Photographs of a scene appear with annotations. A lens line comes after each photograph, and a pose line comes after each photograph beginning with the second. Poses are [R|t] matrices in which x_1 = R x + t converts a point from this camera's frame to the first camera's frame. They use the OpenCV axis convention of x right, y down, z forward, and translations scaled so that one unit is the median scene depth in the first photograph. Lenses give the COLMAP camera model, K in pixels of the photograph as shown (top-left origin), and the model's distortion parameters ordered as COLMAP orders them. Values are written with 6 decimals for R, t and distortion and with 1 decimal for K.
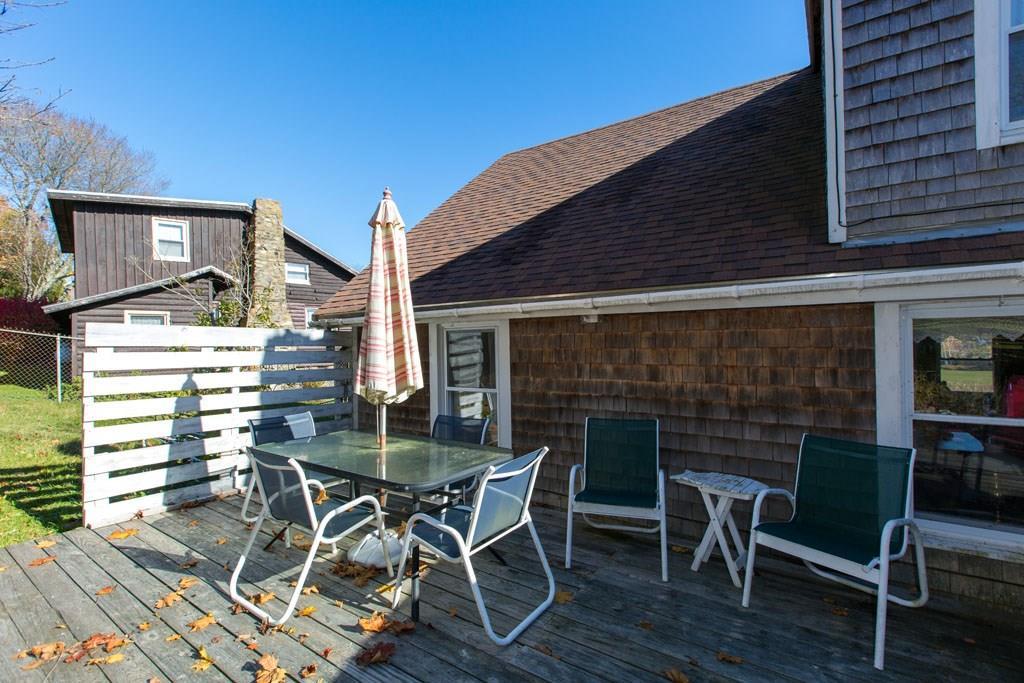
lens RADIAL K [[467.2, 0, 513.0], [0, 467.2, 342.5], [0, 0, 1]] dist [-0.002047, -0.000554]
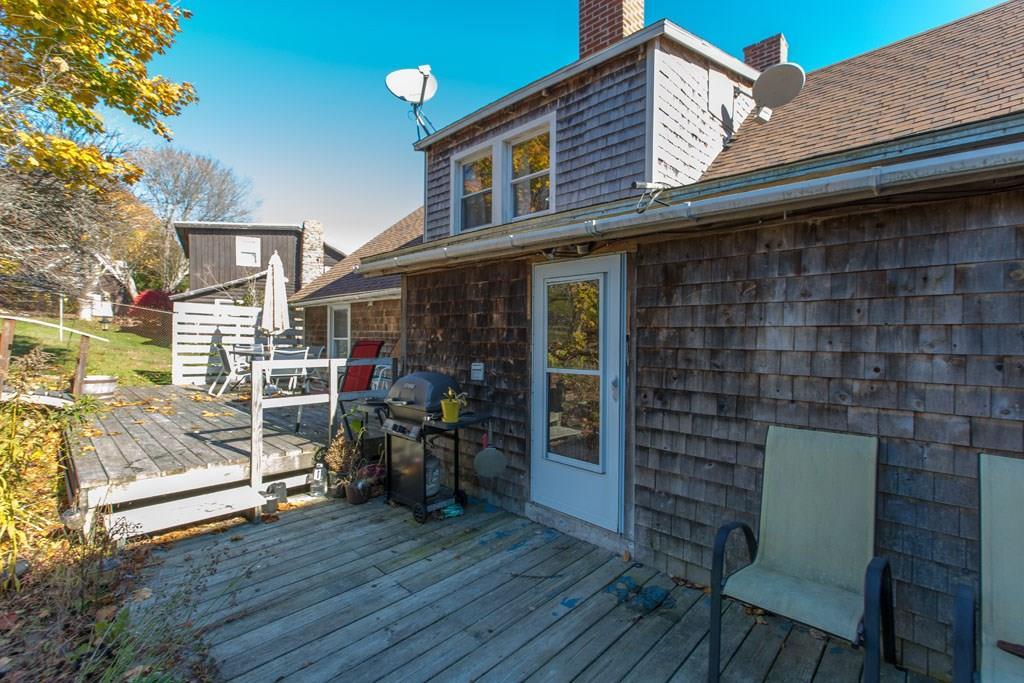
lens RADIAL K [[467.2, 0, 511.2], [0, 467.2, 340.8], [0, 0, 1]] dist [-0.002047, -0.000554]
pose [[0.984784, 0.026159, -0.171802, 0.338653], [-0.024708, 0.999639, 0.010579, 0.024383], [0.172016, -0.006173, 0.985075, -0.302673]]
